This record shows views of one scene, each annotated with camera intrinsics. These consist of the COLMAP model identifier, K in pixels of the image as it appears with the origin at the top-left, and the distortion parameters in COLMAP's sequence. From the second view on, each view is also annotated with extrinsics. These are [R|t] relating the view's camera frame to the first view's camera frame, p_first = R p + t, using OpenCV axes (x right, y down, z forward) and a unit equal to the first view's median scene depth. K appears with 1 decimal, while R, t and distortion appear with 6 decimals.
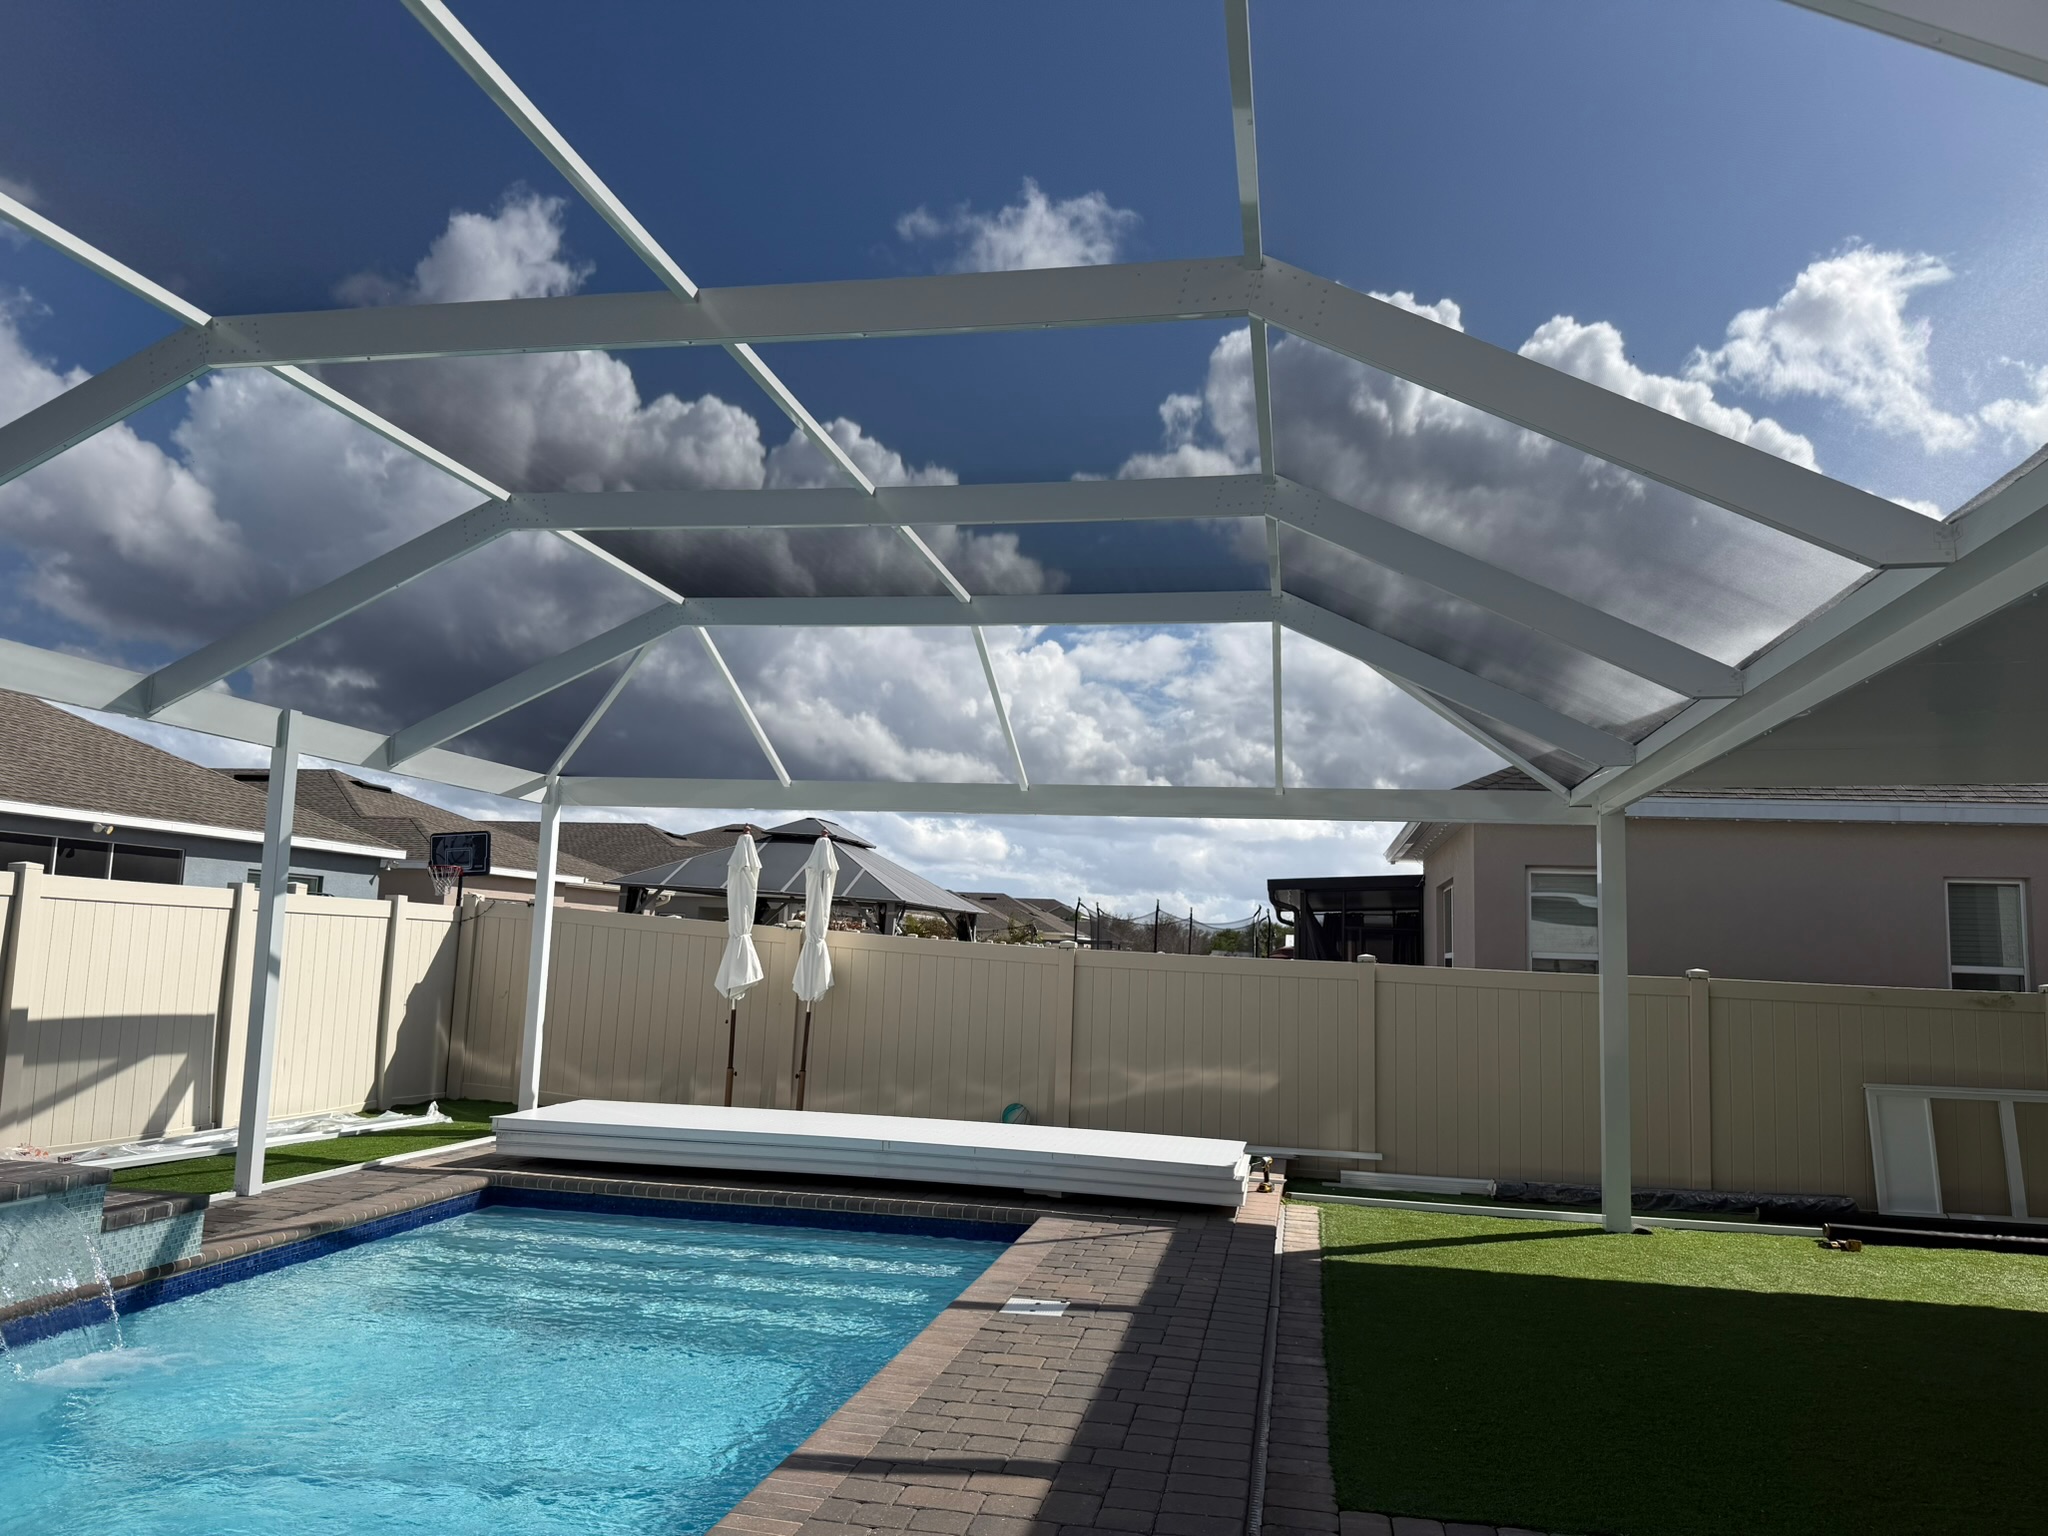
lens RADIAL K [[1419.1, 0, 1023.2], [0, 1419.1, 763.3], [0, 0, 1]] dist [0.056504, -0.070477]
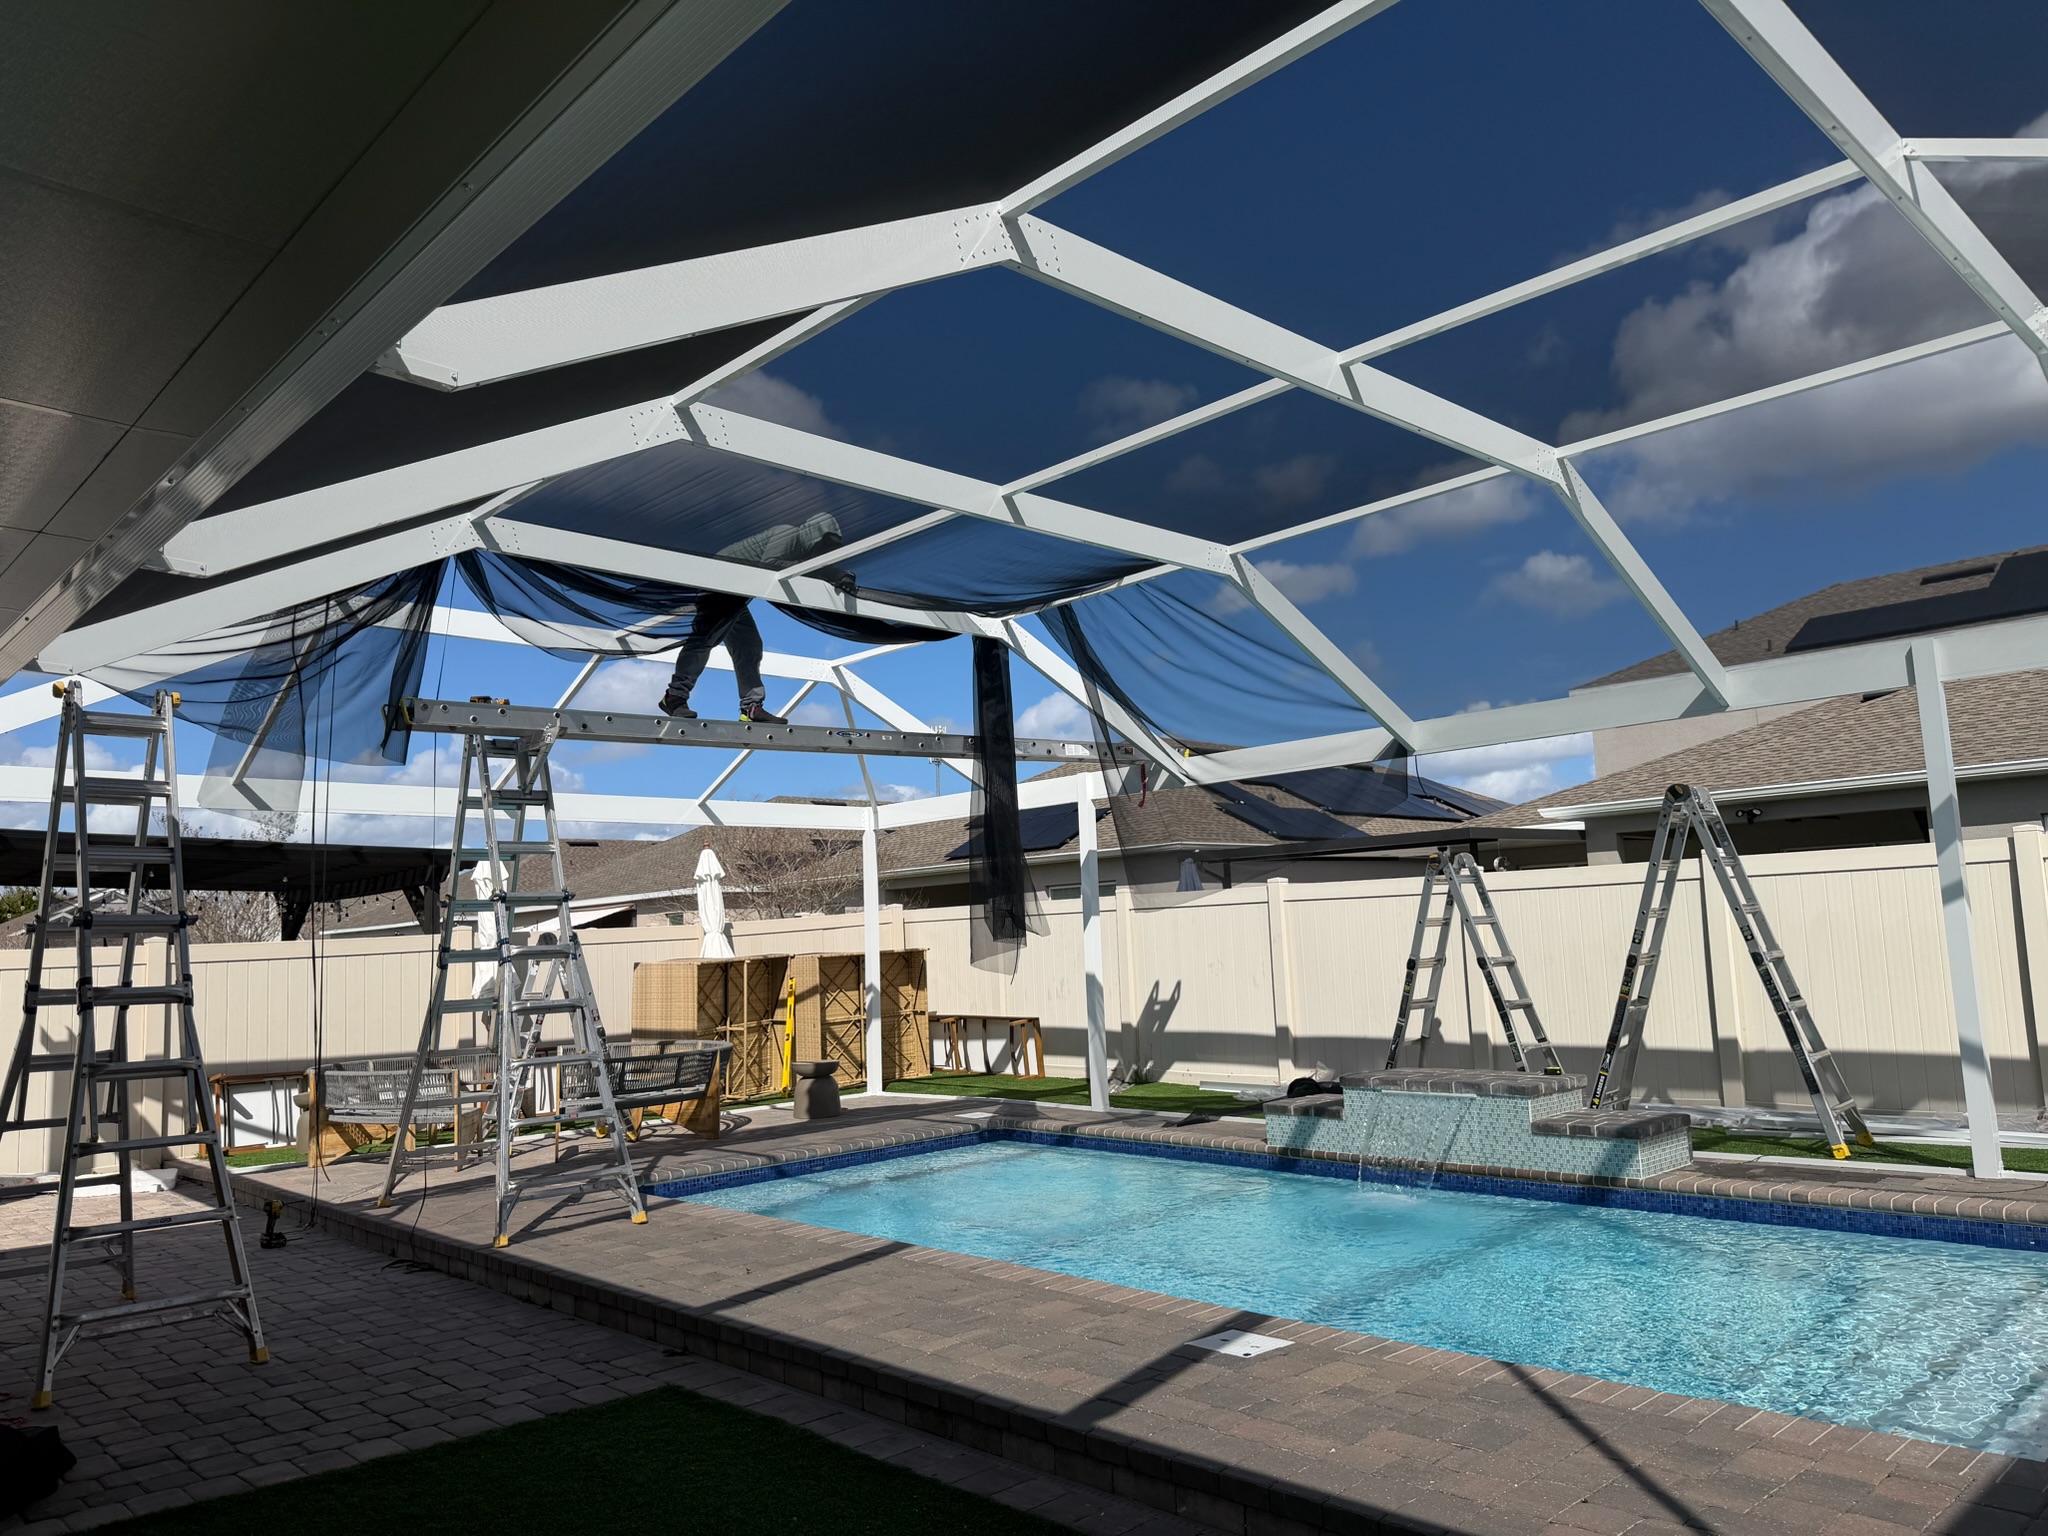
lens RADIAL K [[1419.1, 0, 1005.0], [0, 1419.1, 772.5], [0, 0, 1]] dist [0.056504, -0.070477]
pose [[-0.591295, -0.108570, -0.799114, 0.381624], [0.127985, 0.965705, -0.225905, 0.121641], [0.796235, -0.235851, -0.557121, 0.723394]]
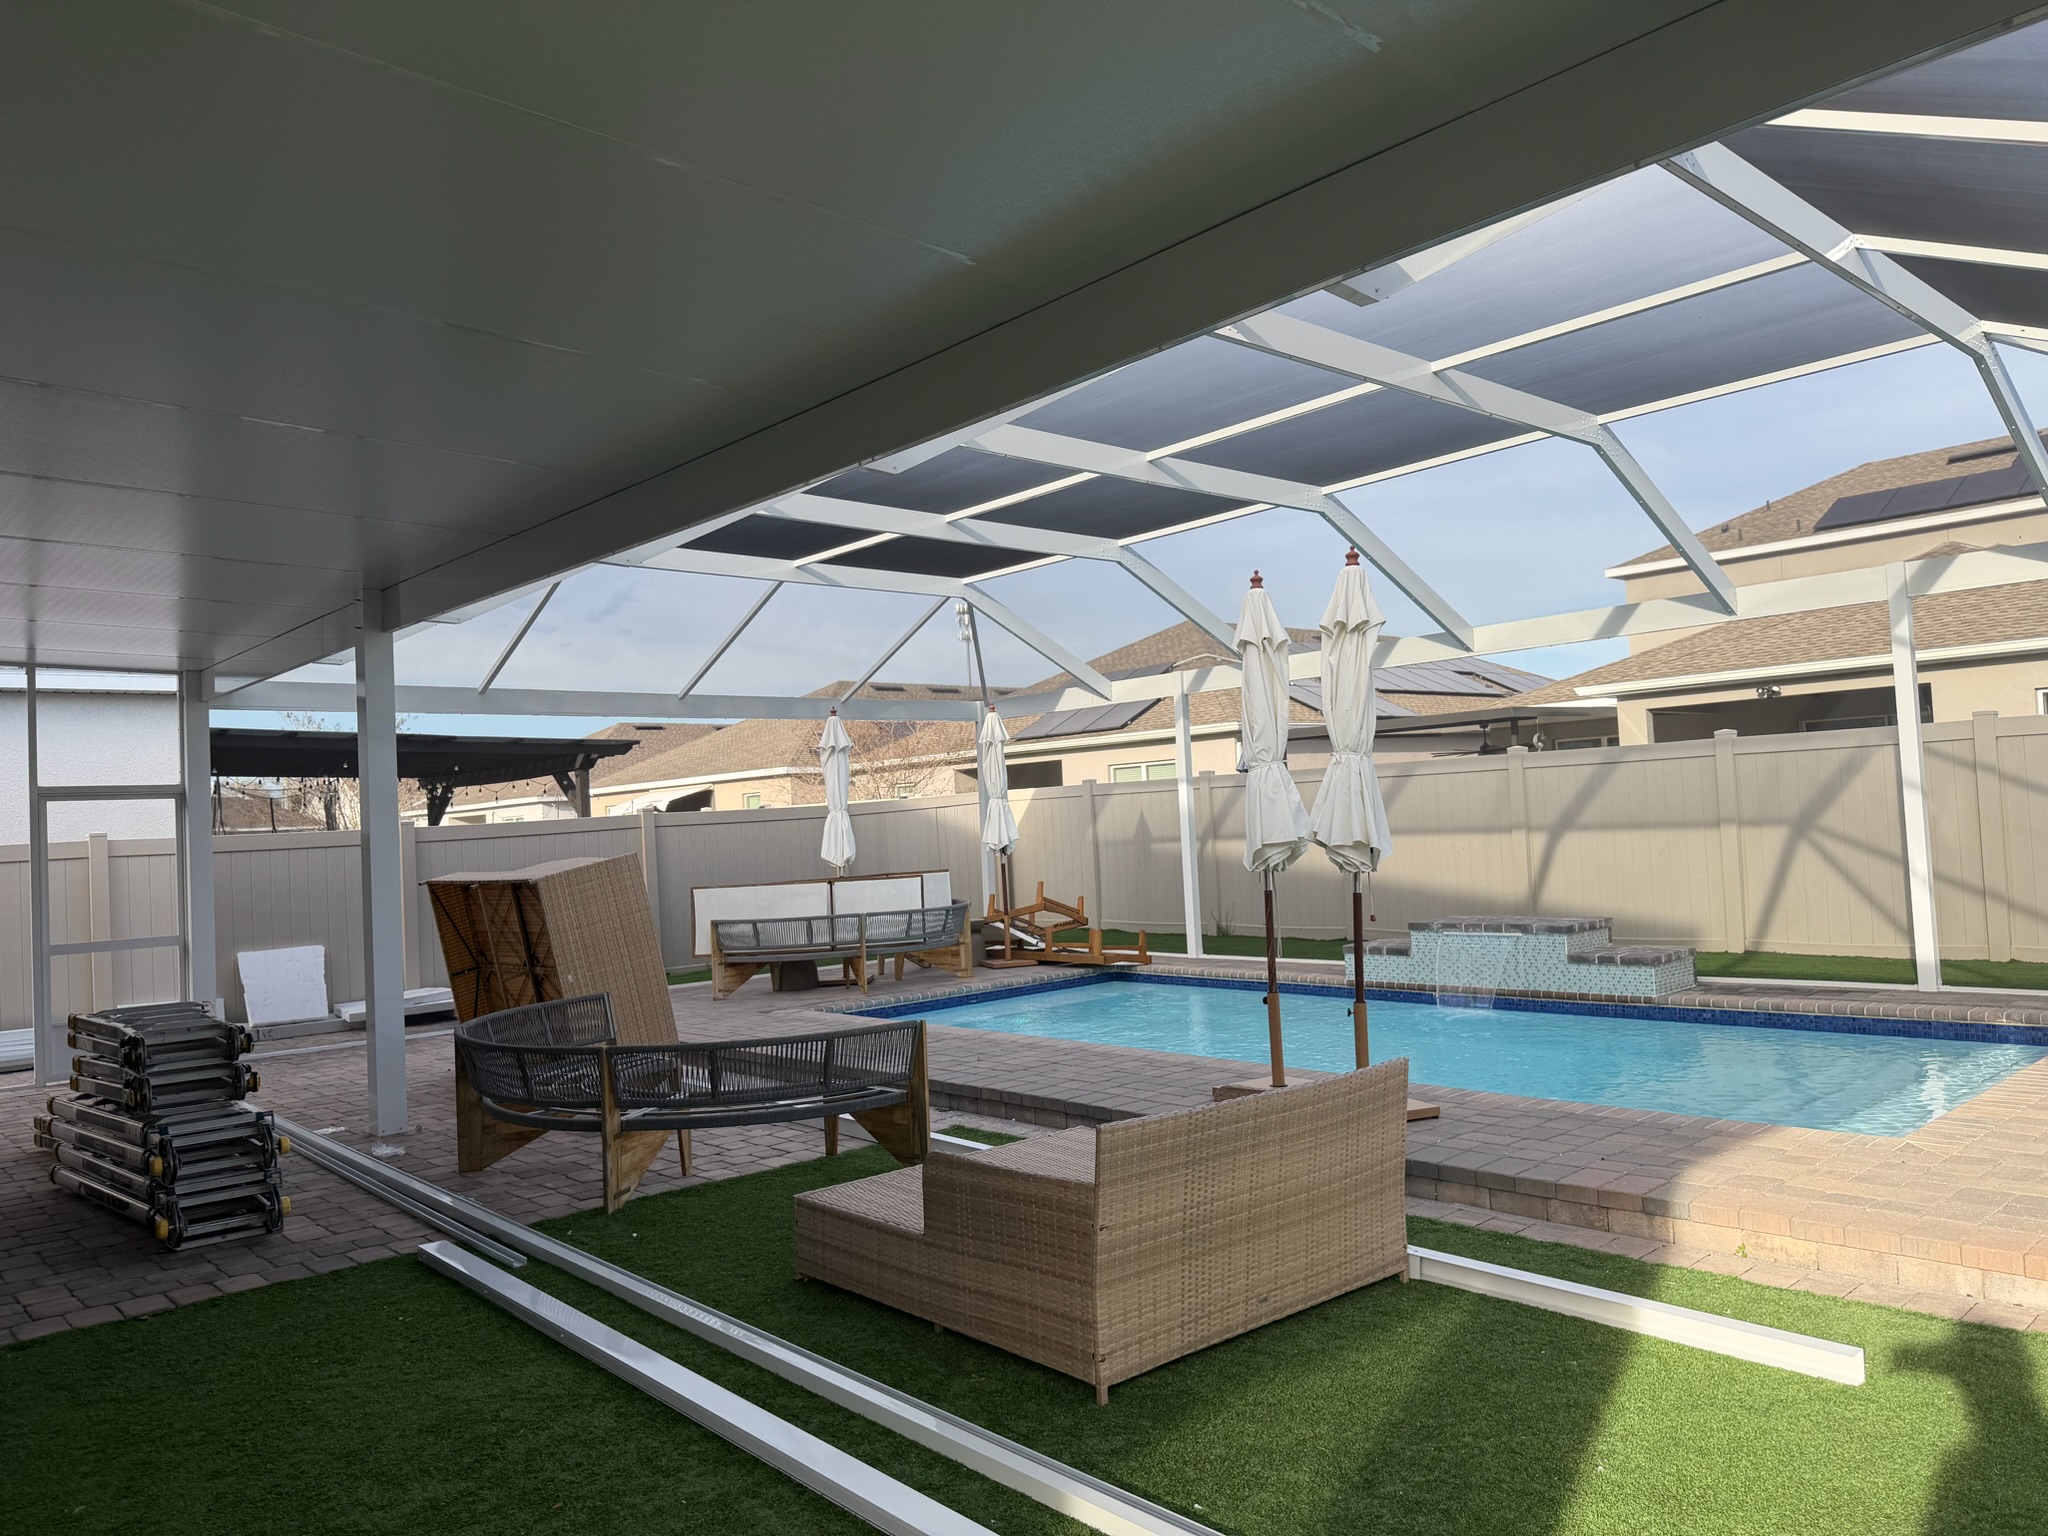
lens RADIAL K [[1419.1, 0, 1001.0], [0, 1419.1, 762.4], [0, 0, 1]] dist [0.056504, -0.070477]
pose [[-0.610429, -0.035930, -0.791256, 0.552167], [0.137941, 0.978883, -0.150868, 0.130737], [0.779967, -0.201241, -0.592582, 0.768296]]
